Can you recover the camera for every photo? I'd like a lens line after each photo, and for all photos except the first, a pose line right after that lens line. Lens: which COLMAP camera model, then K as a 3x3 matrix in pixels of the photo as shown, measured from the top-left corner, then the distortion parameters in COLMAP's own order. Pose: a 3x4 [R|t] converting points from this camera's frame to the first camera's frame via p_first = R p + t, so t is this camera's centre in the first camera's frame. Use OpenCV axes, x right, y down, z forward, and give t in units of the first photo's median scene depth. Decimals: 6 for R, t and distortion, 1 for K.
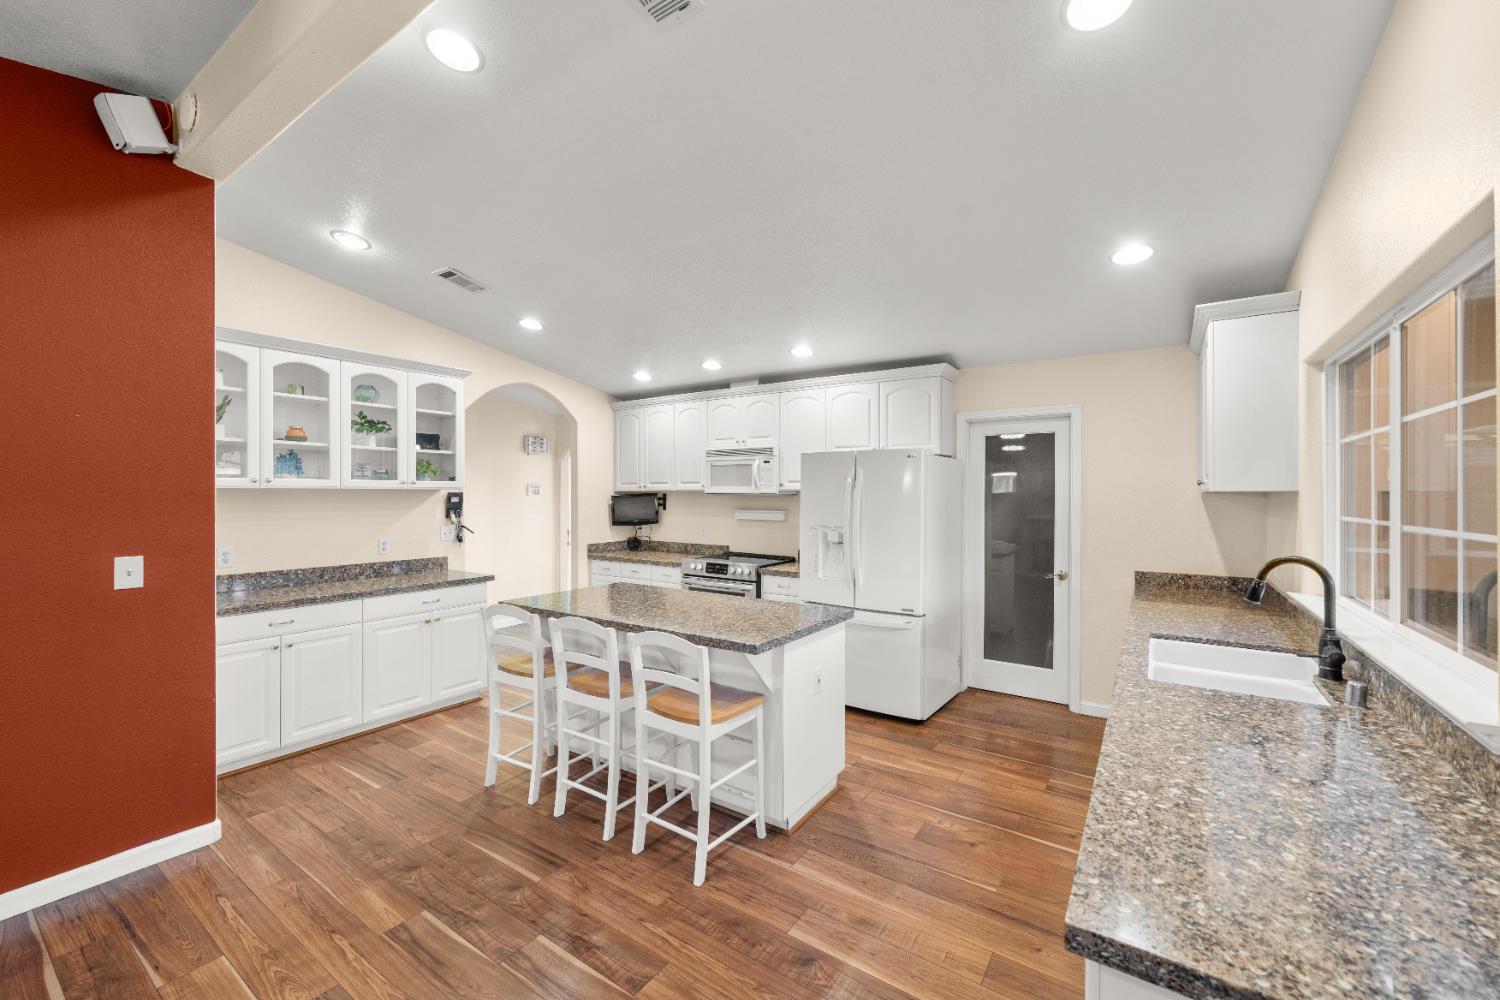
lens RADIAL K [[608.0, 0, 750.1], [0, 608.0, 498.0], [0, 0, 1]] dist [0.000349, 0.001027]
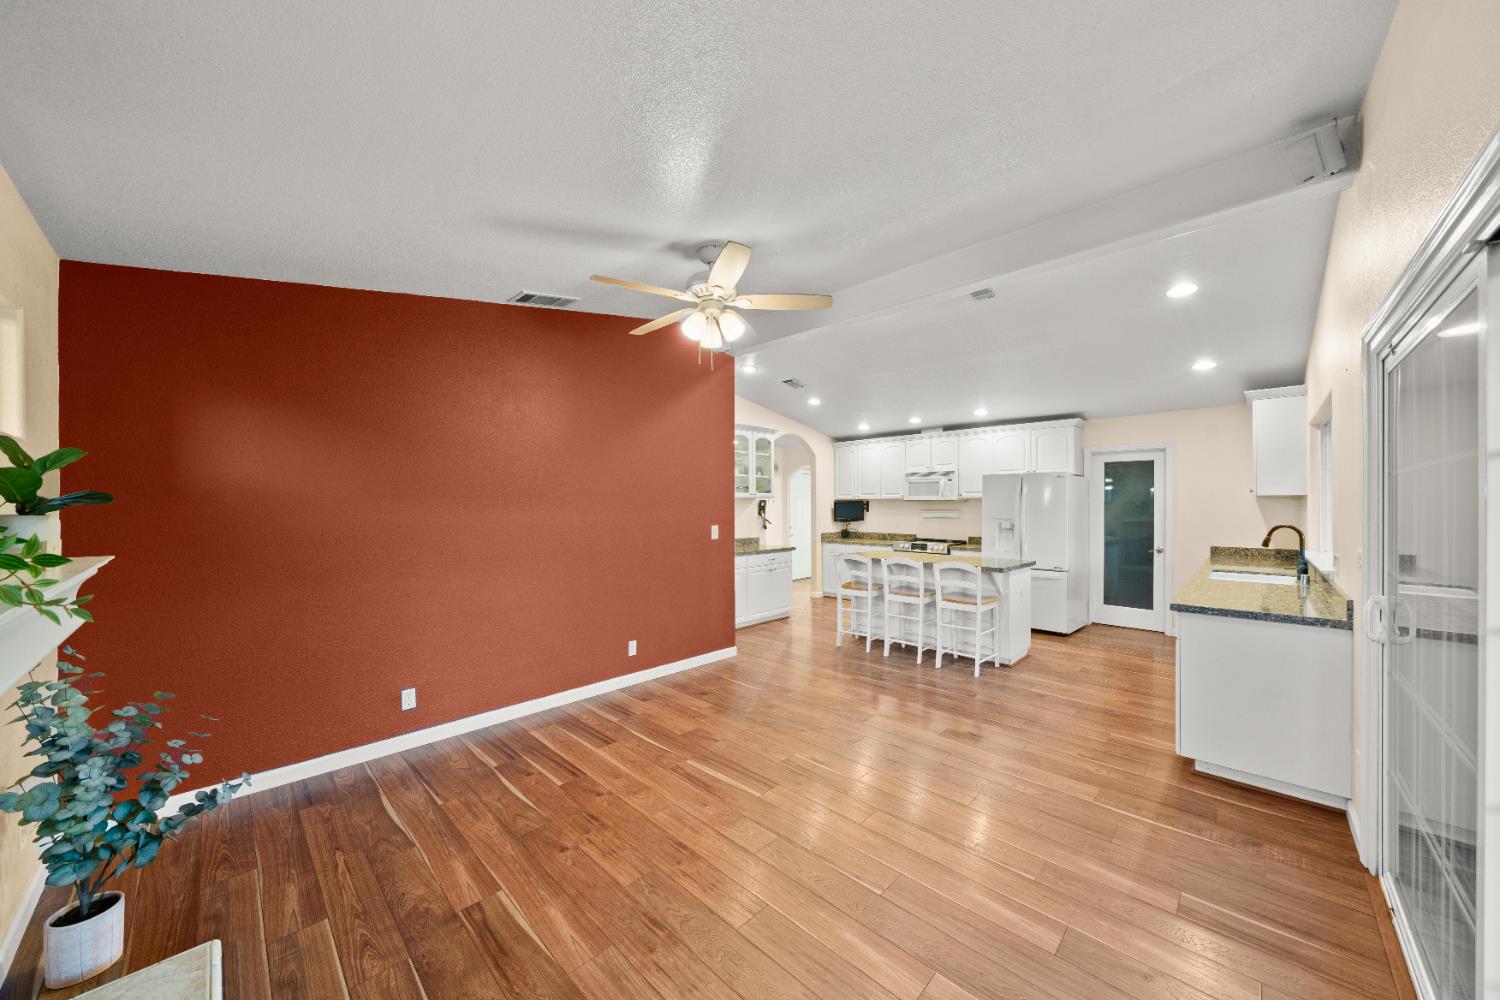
lens RADIAL K [[528.4, 0, 748.9], [0, 528.4, 508.5], [0, 0, 1]] dist [-0.006067, -0.000073]
pose [[0.984518, -0.002403, -0.175268, -0.279691], [0.002314, 0.999997, -0.000714, 0.016546], [0.175269, 0.000297, 0.984521, -0.502530]]
